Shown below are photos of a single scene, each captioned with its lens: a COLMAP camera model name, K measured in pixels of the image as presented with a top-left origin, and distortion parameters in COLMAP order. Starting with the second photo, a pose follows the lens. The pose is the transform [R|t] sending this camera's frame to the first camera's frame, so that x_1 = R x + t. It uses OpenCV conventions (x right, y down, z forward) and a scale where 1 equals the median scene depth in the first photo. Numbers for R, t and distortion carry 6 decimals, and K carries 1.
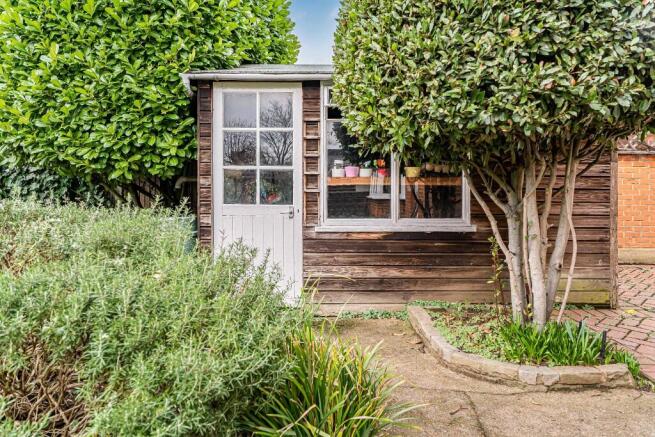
lens RADIAL K [[418.8, 0, 326.3], [0, 418.8, 214.8], [0, 0, 1]] dist [-0.007971, 0.000429]
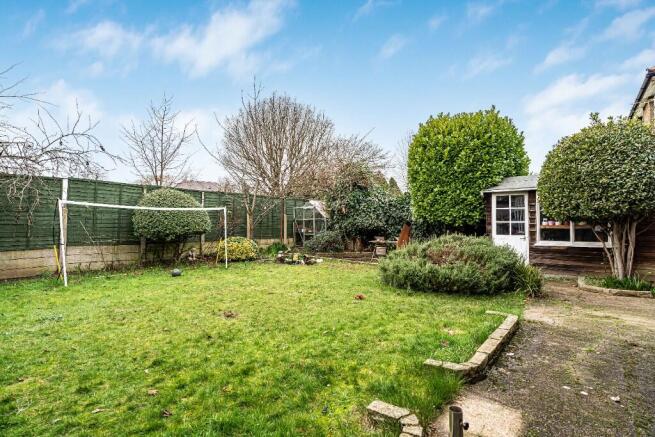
lens RADIAL K [[314.1, 0, 322.7], [0, 314.1, 216.0], [0, 0, 1]] dist [-0.003550, -0.000166]
pose [[0.763054, -0.023239, -0.645916, 0.241267], [-0.019930, 0.998032, -0.059453, -0.002561], [0.646027, 0.058239, 0.761090, -1.432522]]
